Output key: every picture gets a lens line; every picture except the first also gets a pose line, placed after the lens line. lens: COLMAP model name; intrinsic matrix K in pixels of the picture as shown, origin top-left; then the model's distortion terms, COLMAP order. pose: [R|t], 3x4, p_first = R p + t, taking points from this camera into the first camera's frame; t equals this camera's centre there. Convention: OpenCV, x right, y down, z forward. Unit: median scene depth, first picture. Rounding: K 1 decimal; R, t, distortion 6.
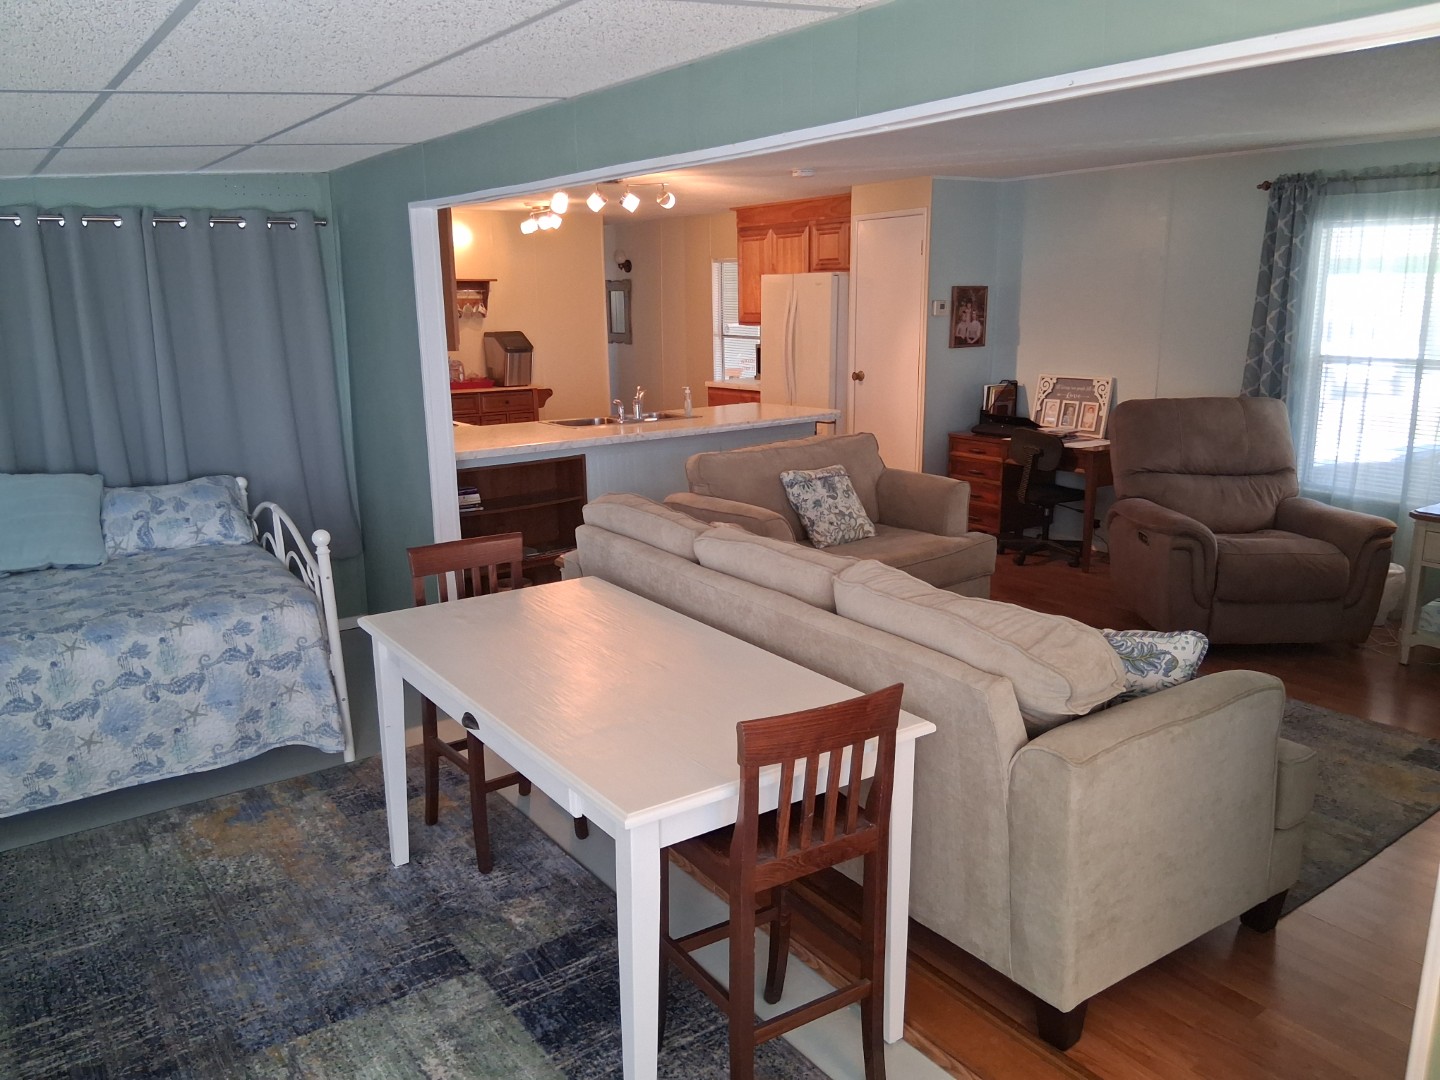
lens RADIAL K [[1098.2, 0, 723.6], [0, 1098.2, 545.7], [0, 0, 1]] dist [0.161398, -0.223441]
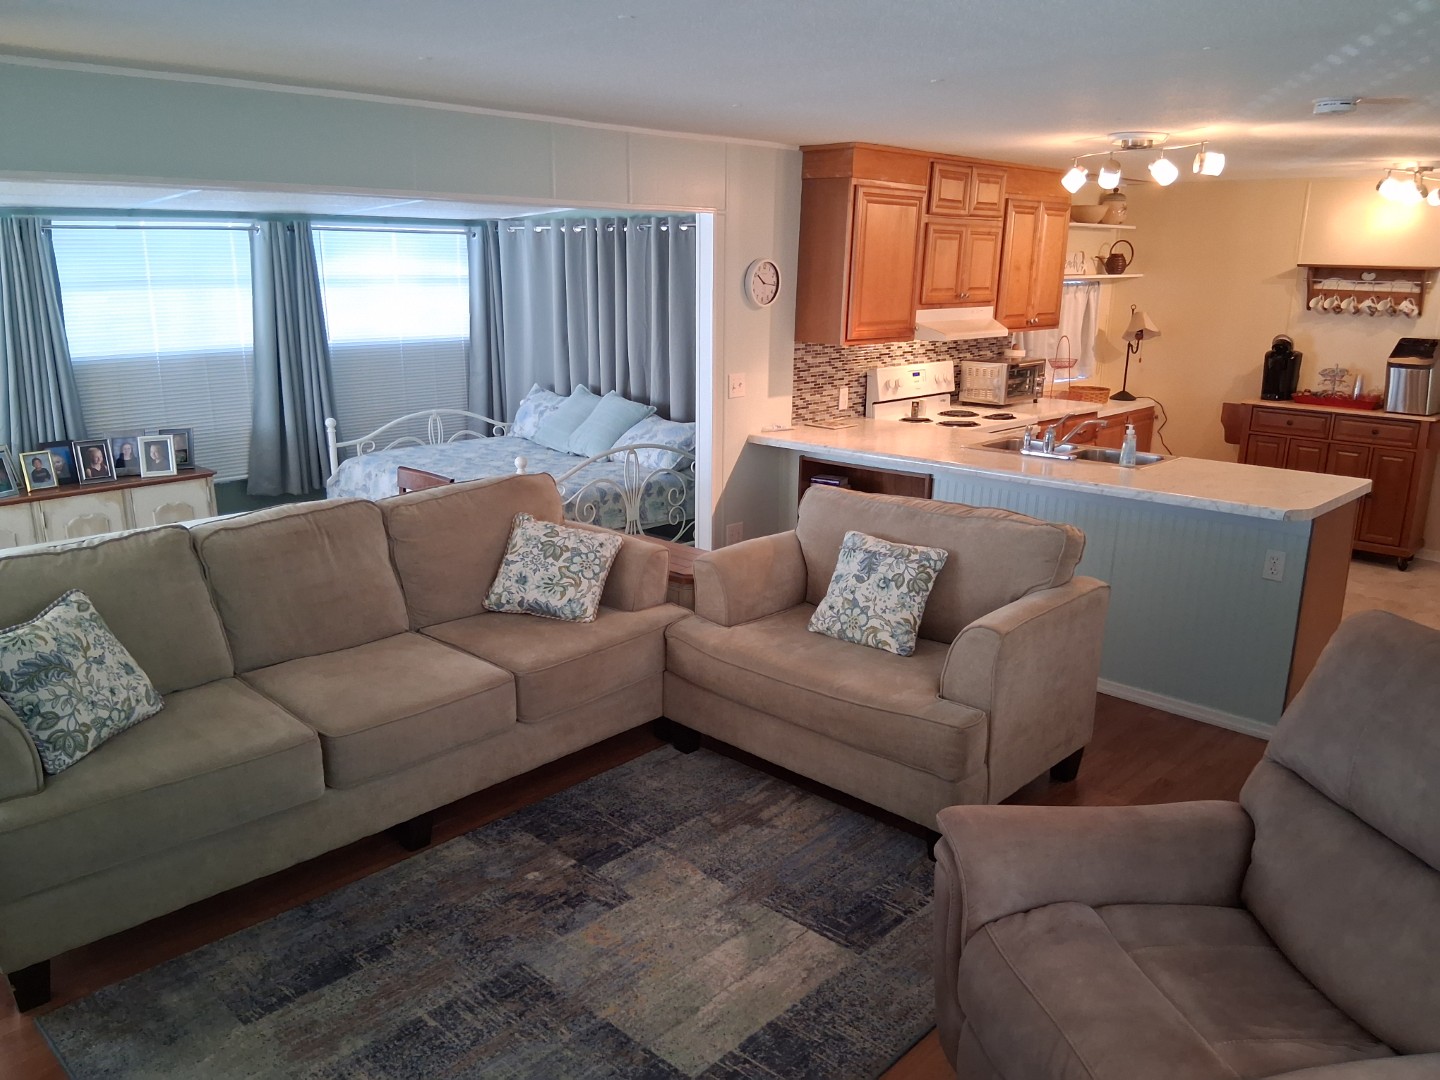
lens RADIAL K [[1086.6, 0, 718.7], [0, 1086.6, 544.7], [0, 0, 1]] dist [0.124694, -0.213097]
pose [[0.198153, 0.263530, -0.944080, 0.718898], [-0.232905, 0.948252, 0.215810, -0.189485], [0.952098, 0.177118, 0.249276, 0.675772]]
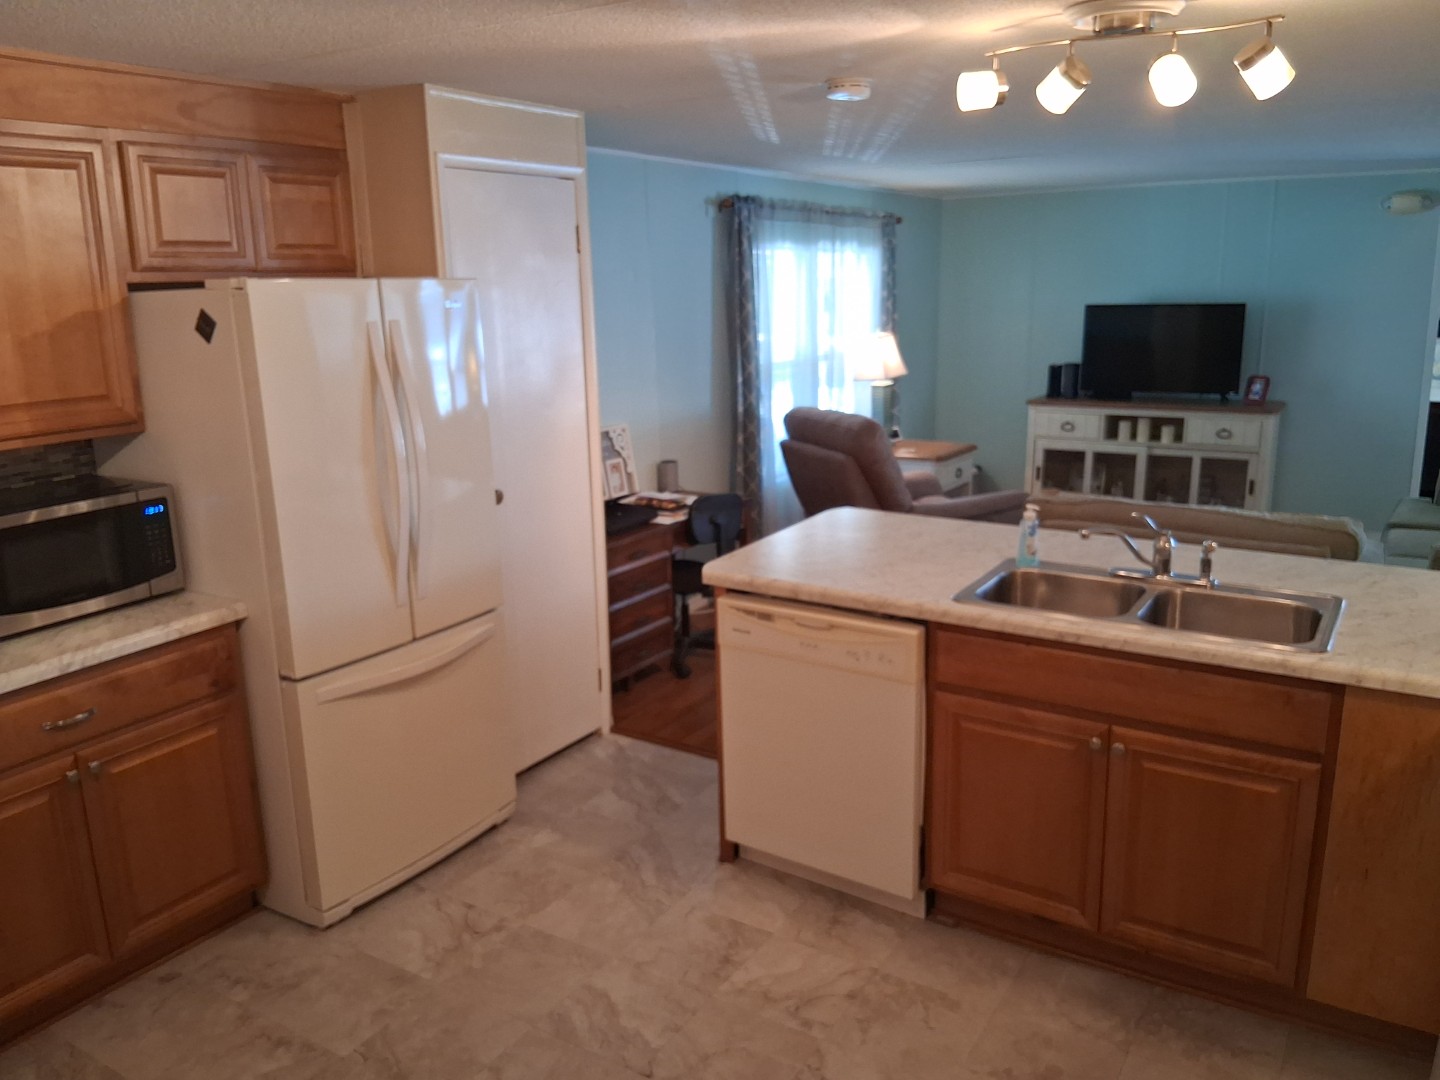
lens RADIAL K [[1086.6, 0, 718.7], [0, 1086.6, 544.7], [0, 0, 1]] dist [0.124694, -0.213097]
pose [[-0.379659, -0.198313, 0.903621, -0.475173], [0.232903, 0.924805, 0.300817, -0.351391], [-0.895330, 0.324664, -0.304923, 1.476234]]
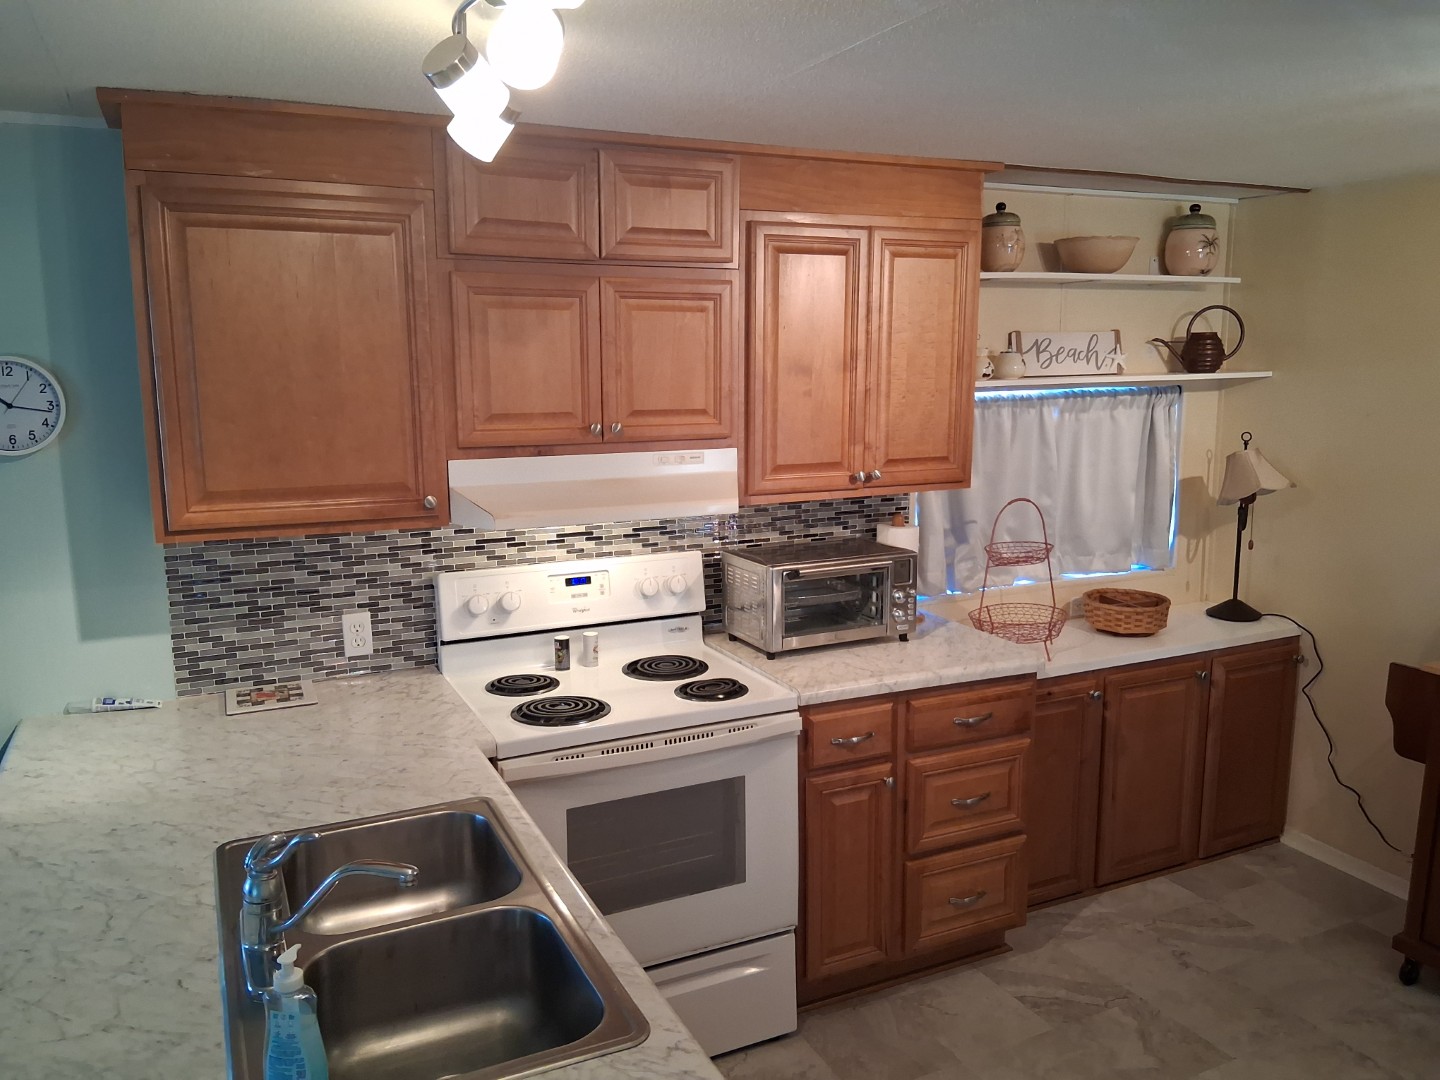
lens RADIAL K [[1086.6, 0, 718.7], [0, 1086.6, 544.7], [0, 0, 1]] dist [0.124694, -0.213097]
pose [[-0.161787, 0.186402, -0.969061, 0.159163], [-0.211549, 0.952617, 0.218557, -0.314001], [0.963884, 0.240363, -0.114688, 1.252879]]
